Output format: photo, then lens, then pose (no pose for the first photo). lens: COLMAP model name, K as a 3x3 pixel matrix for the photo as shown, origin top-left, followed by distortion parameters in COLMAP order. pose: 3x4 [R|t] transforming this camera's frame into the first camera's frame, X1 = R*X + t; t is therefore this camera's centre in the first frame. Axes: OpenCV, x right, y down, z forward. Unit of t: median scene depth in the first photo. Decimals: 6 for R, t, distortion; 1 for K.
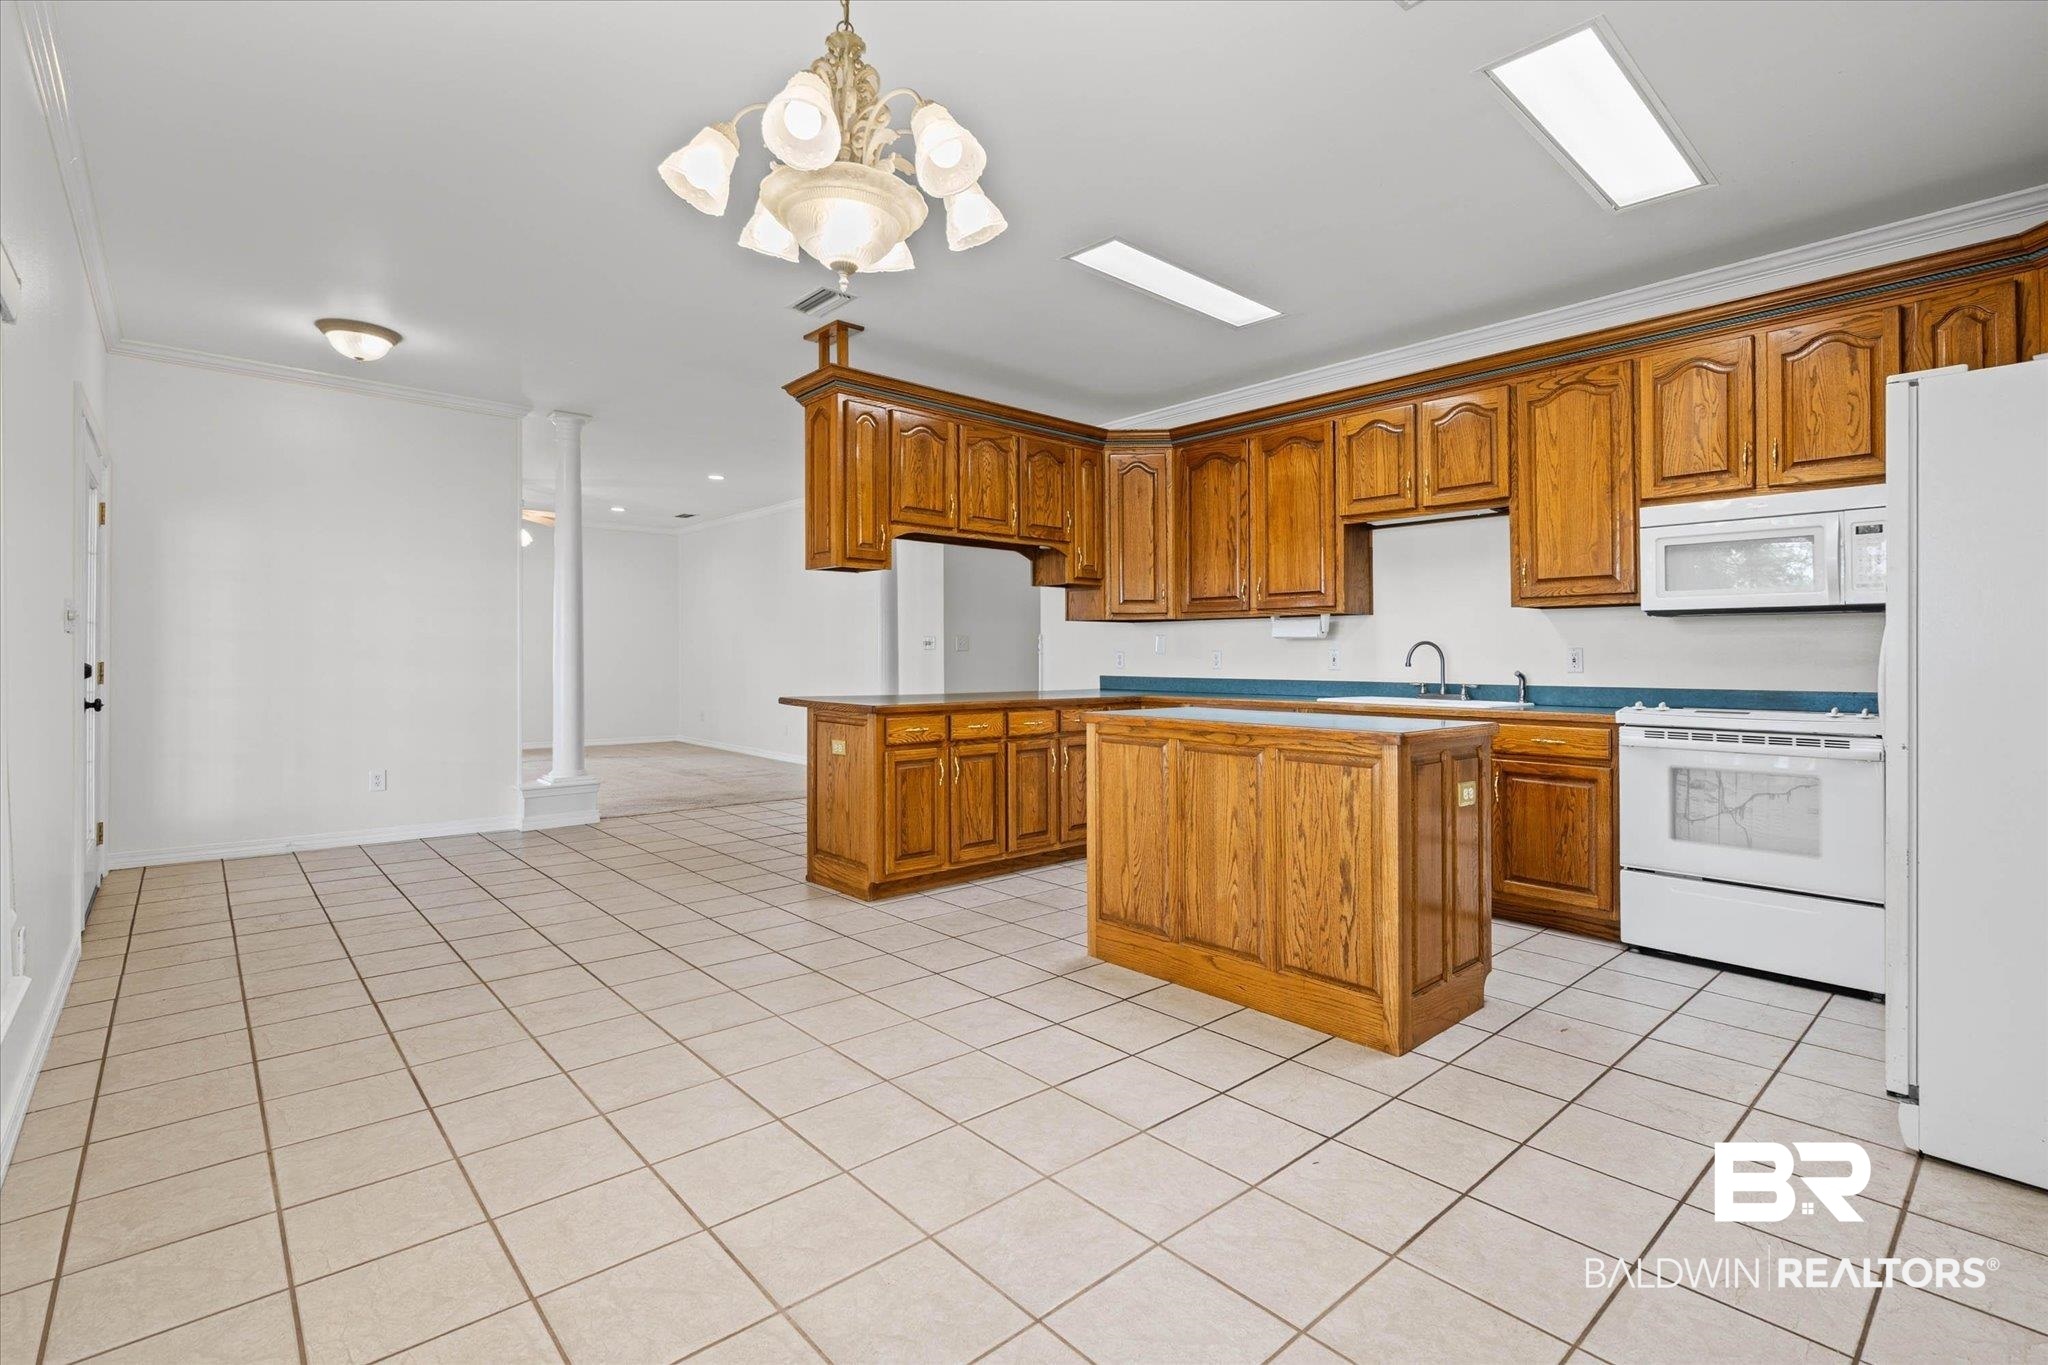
lens RADIAL K [[970.6, 0, 1033.9], [0, 970.6, 604.5], [0, 0, 1]] dist [-0.000298, 0.000553]
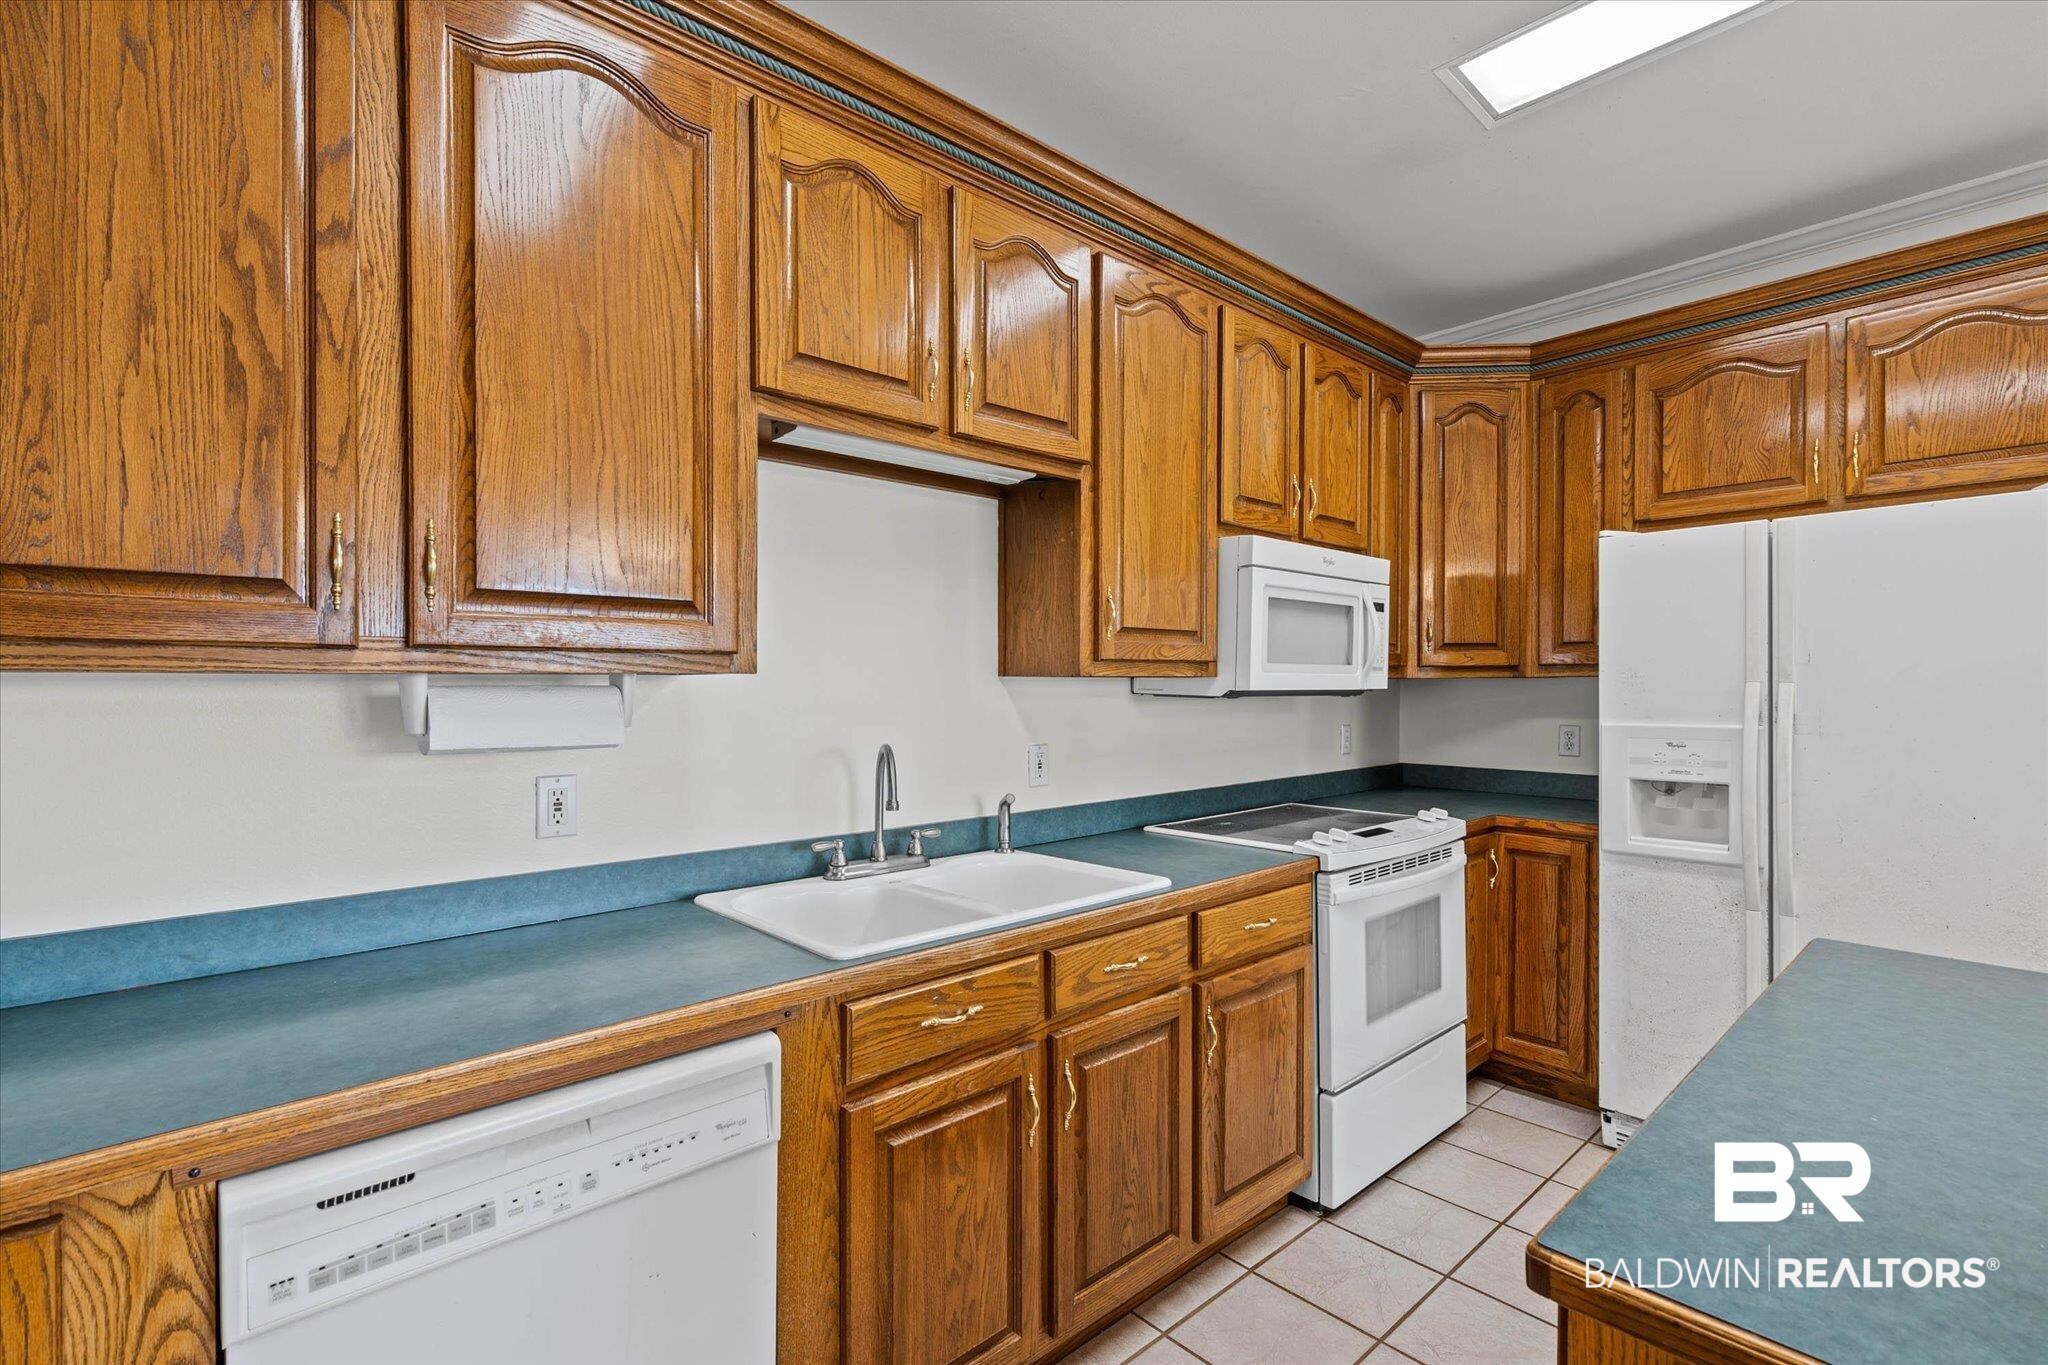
lens RADIAL K [[941.6, 0, 1071.2], [0, 941.6, 685.5], [0, 0, 1]] dist [0.000003, 0.000052]
pose [[0.004372, -0.004530, 0.999980, -0.014985], [-0.056875, 0.998370, 0.004771, 0.006223], [-0.998372, -0.056895, 0.004108, 1.037096]]
